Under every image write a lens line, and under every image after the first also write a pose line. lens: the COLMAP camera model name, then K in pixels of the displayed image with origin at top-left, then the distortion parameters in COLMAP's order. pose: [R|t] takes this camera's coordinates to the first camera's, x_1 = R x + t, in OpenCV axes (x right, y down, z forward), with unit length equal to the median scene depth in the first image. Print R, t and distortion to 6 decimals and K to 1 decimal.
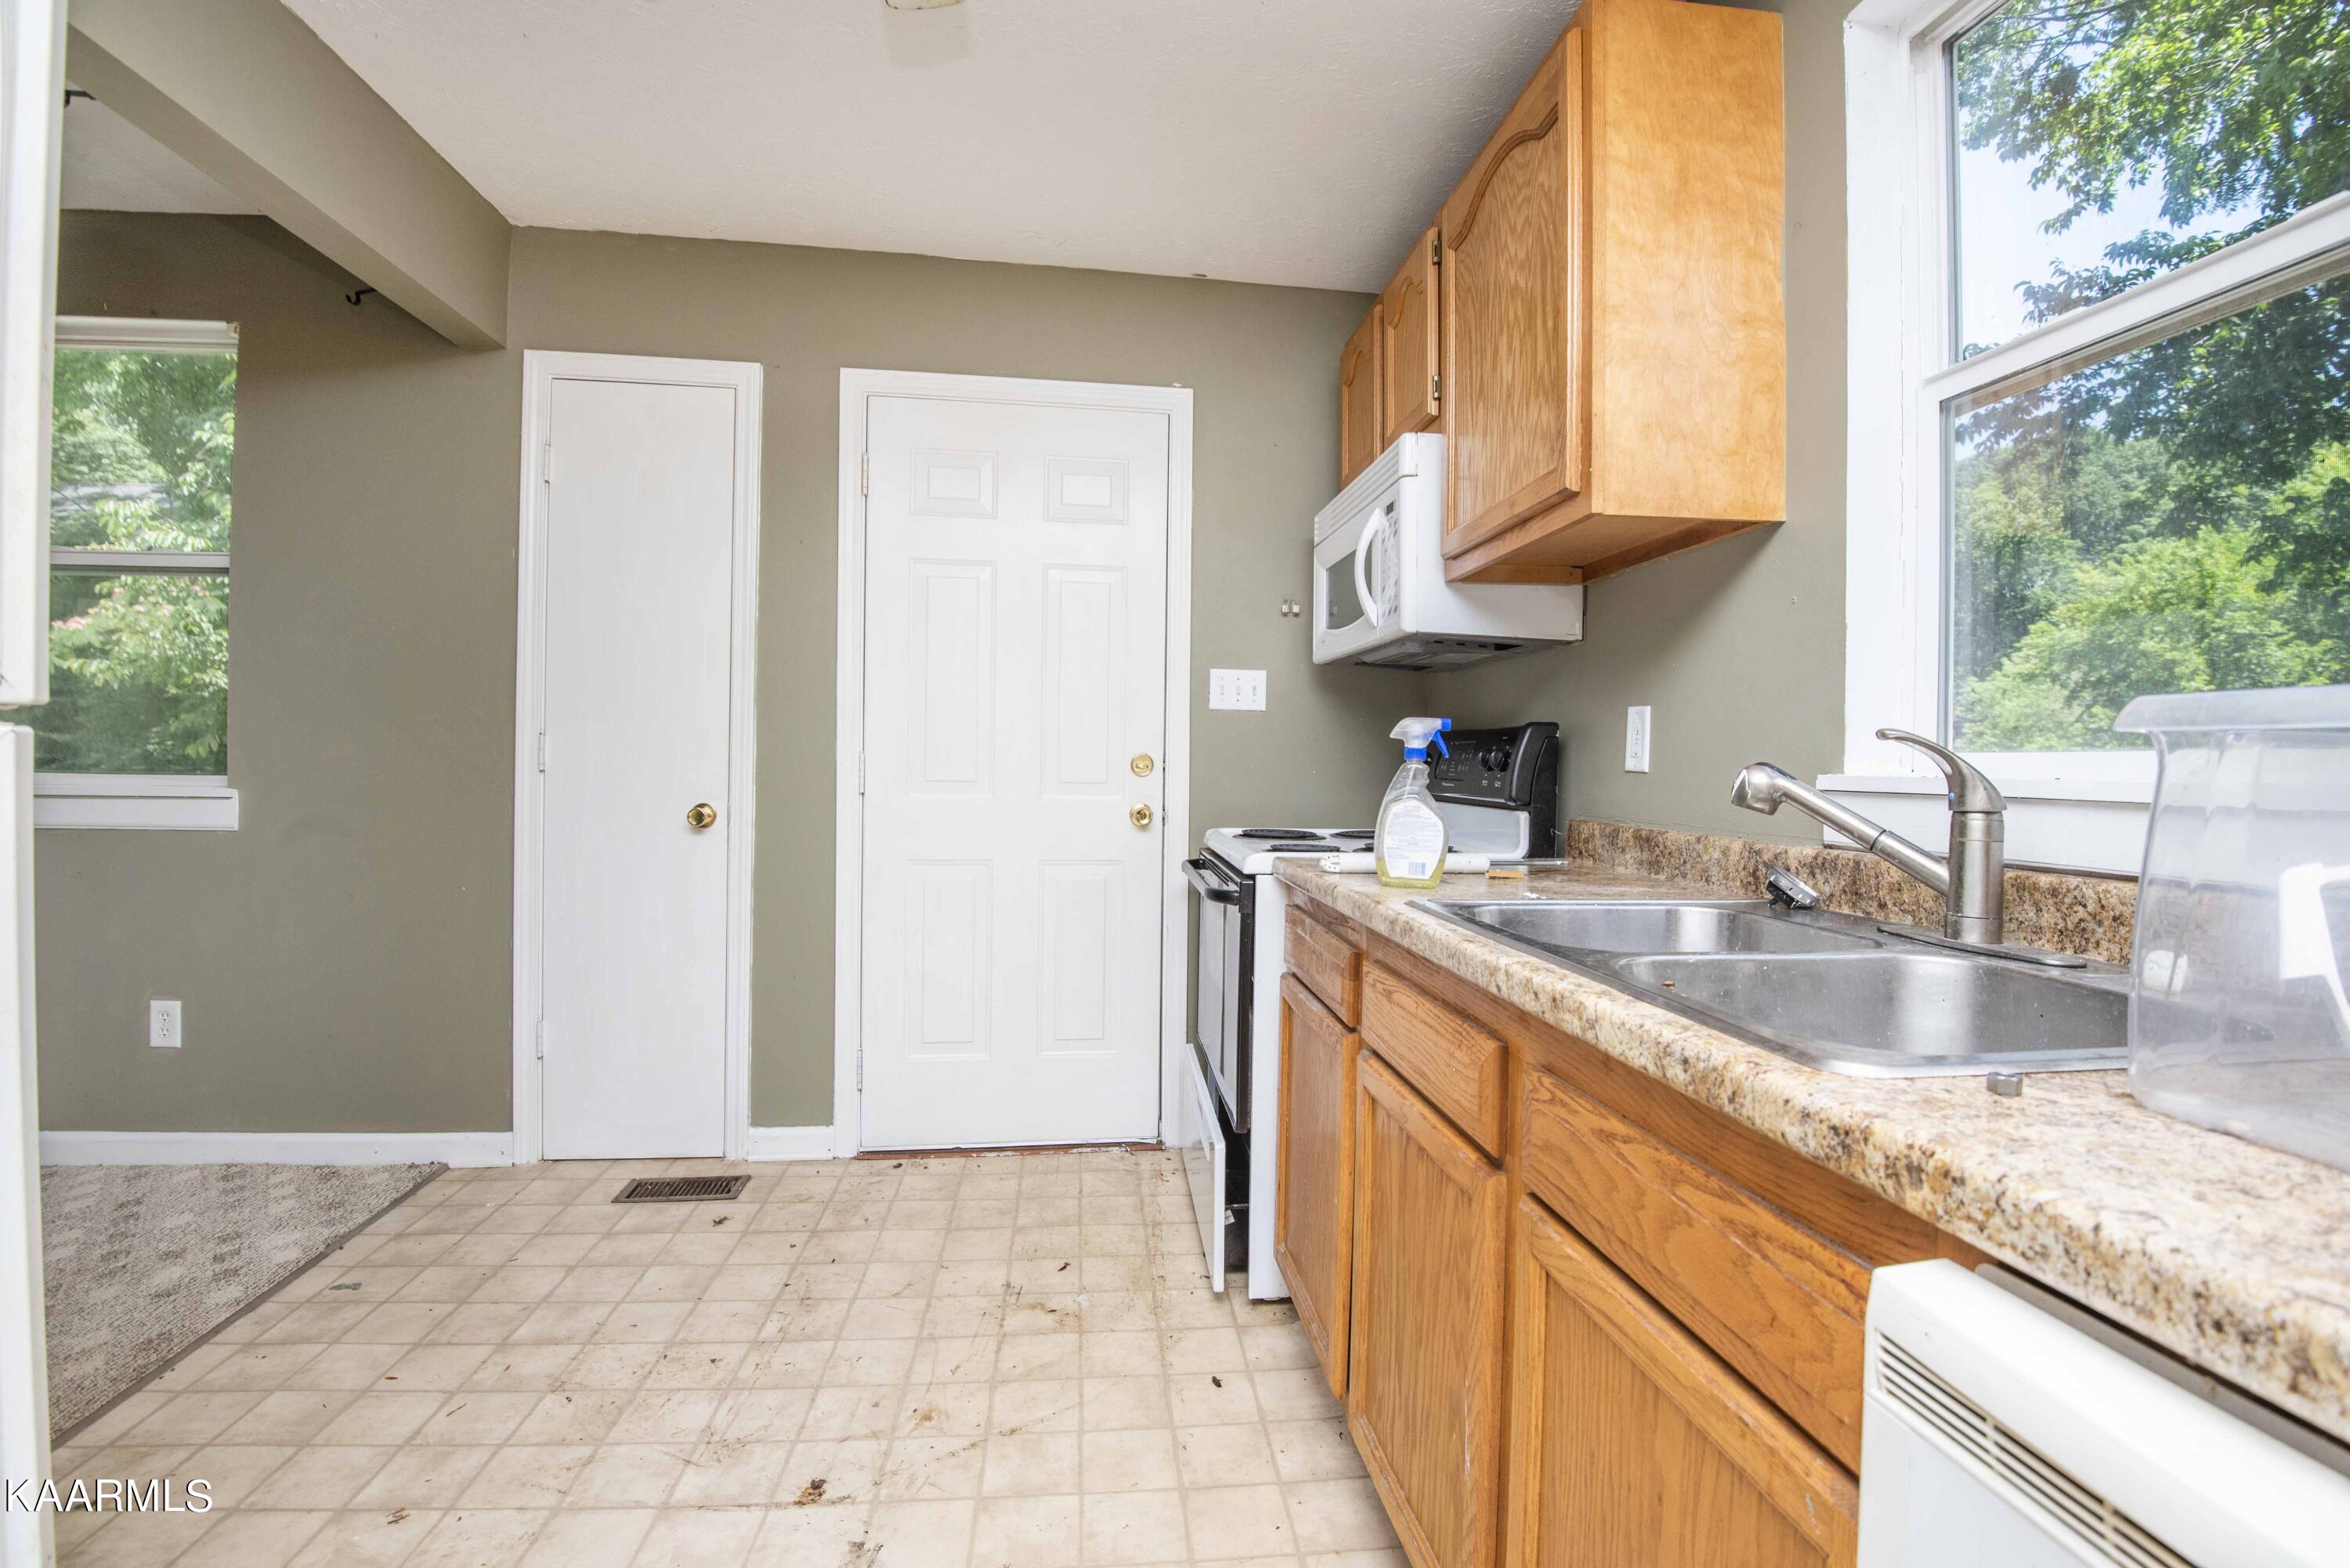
lens RADIAL K [[1128.1, 0, 1171.9], [0, 1128.1, 755.9], [0, 0, 1]] dist [-0.000580, -0.017971]
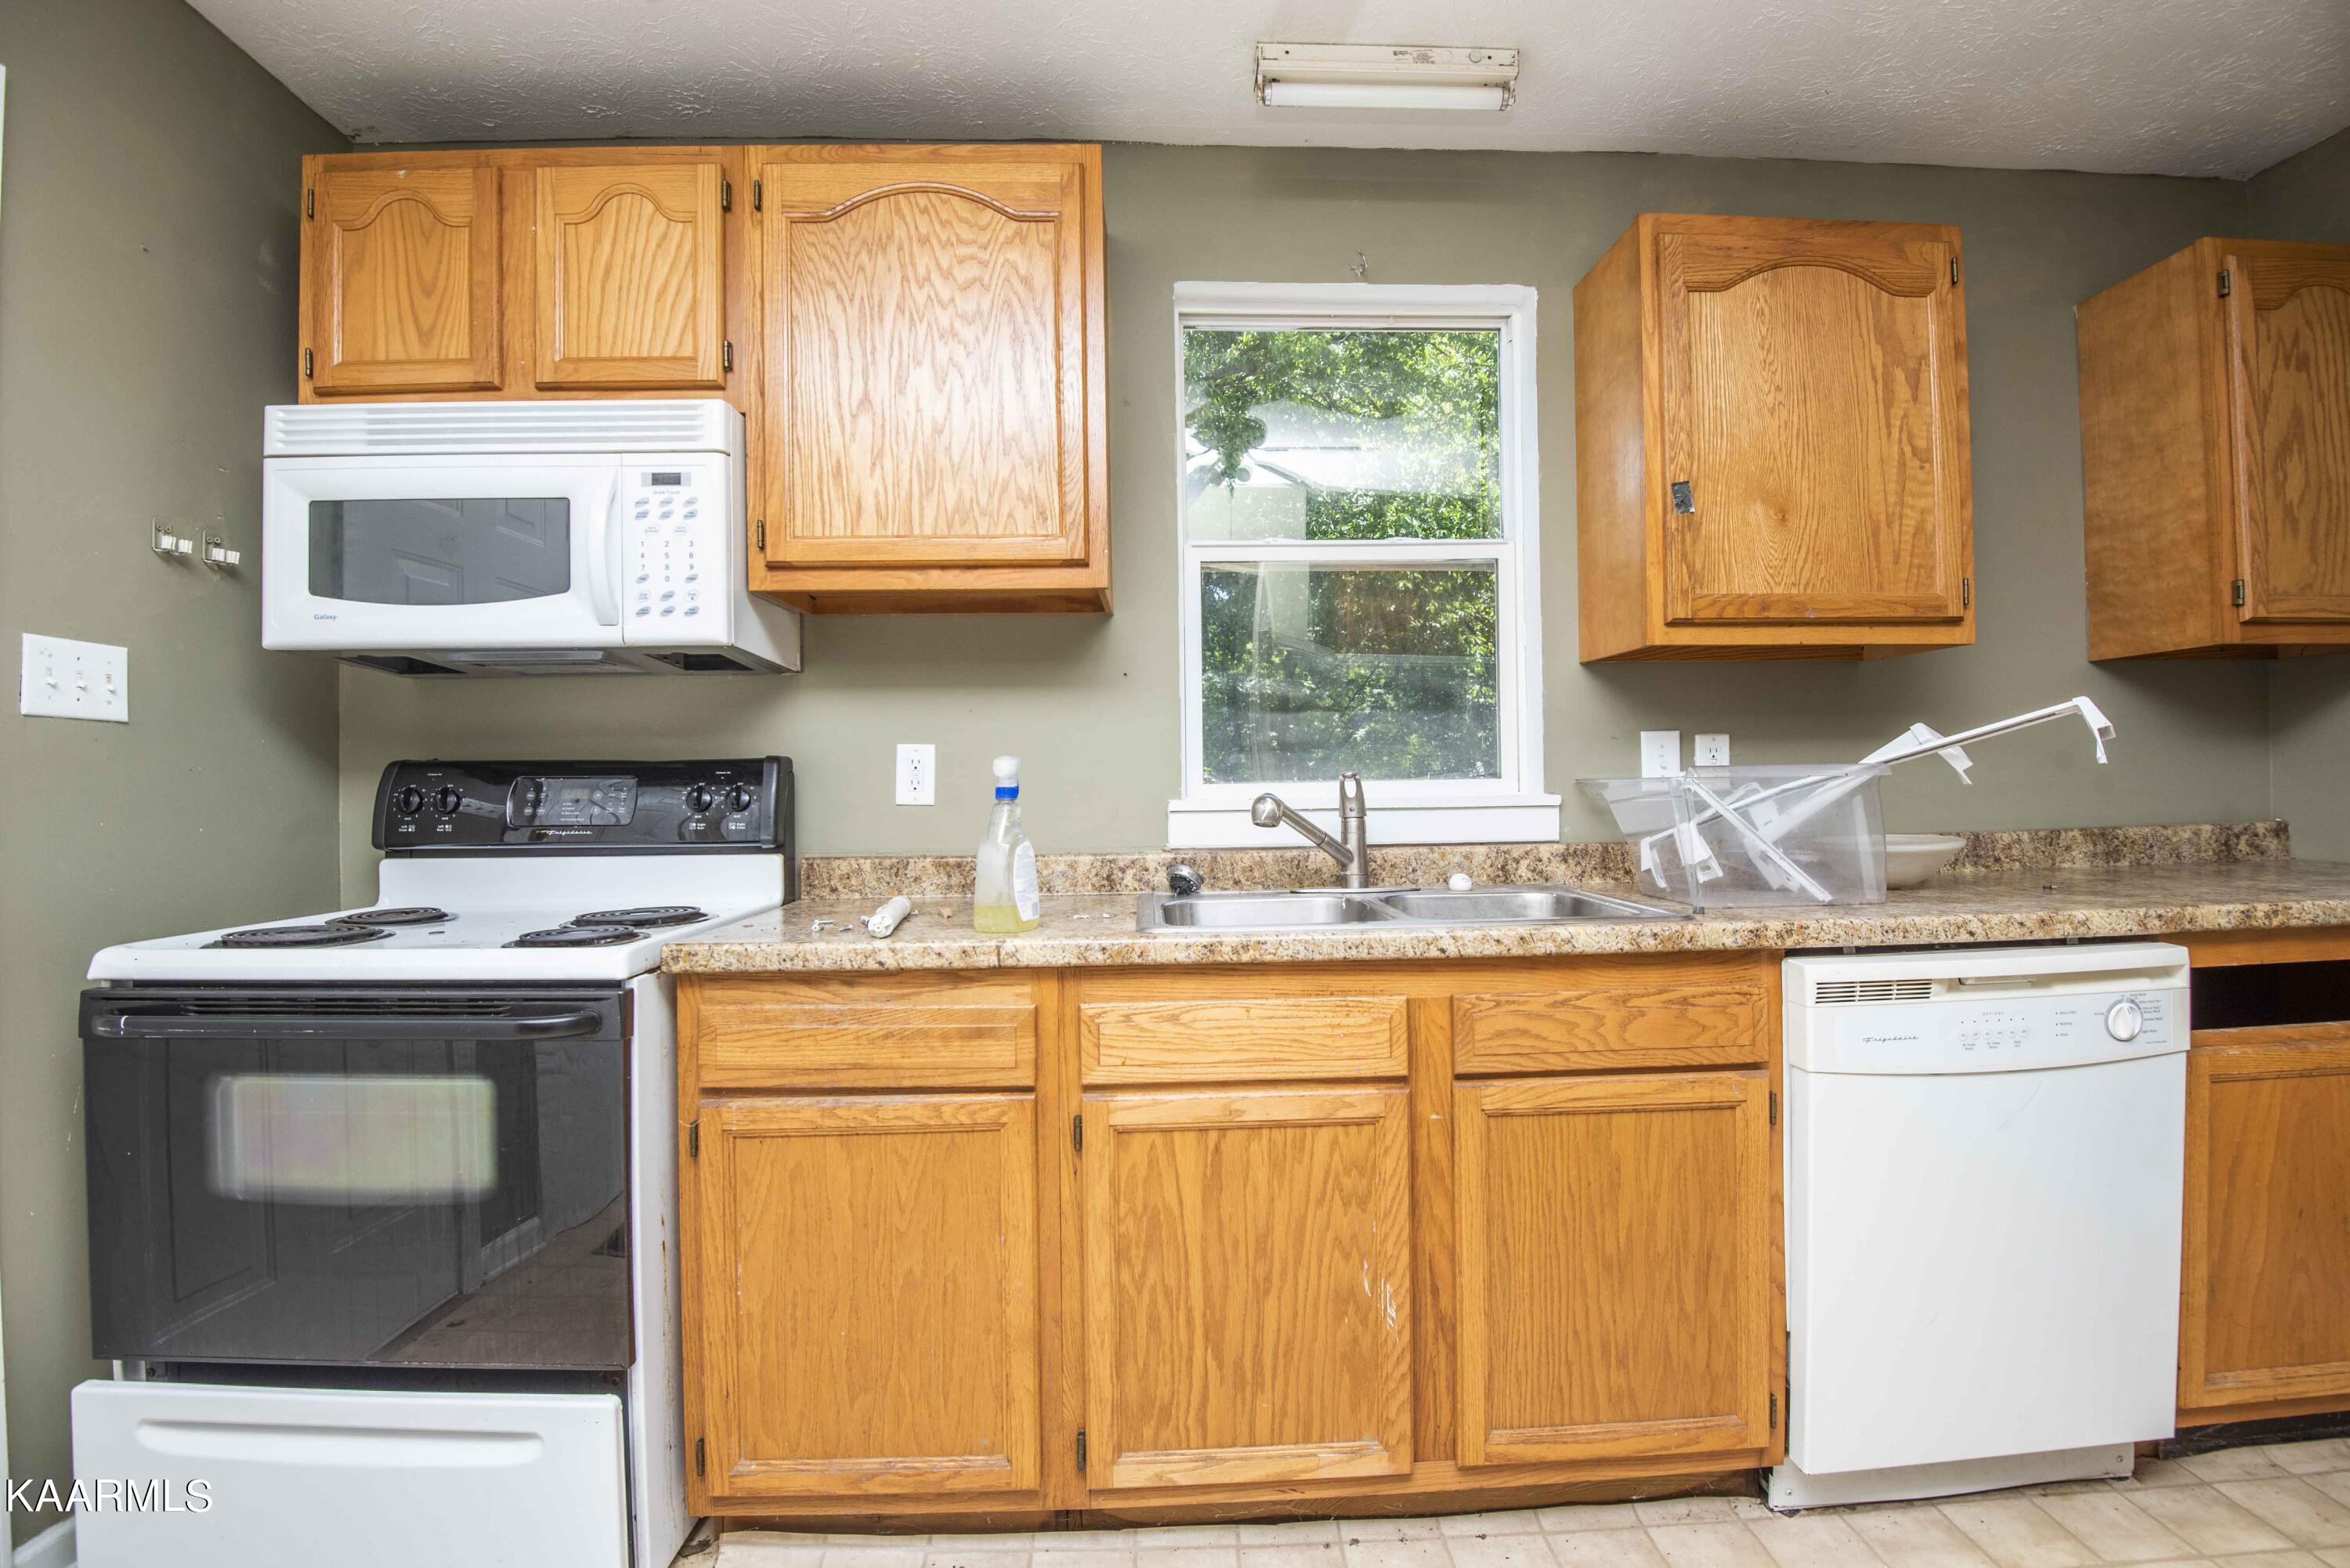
lens RADIAL K [[1077.4, 0, 1187.1], [0, 1077.4, 775.7], [0, 0, 1]] dist [-0.009652, -0.015211]
pose [[0.052677, 0.002804, 0.998608, -0.783524], [0.011968, 0.999922, -0.003439, -0.010117], [-0.998540, 0.012132, 0.052639, 0.884689]]
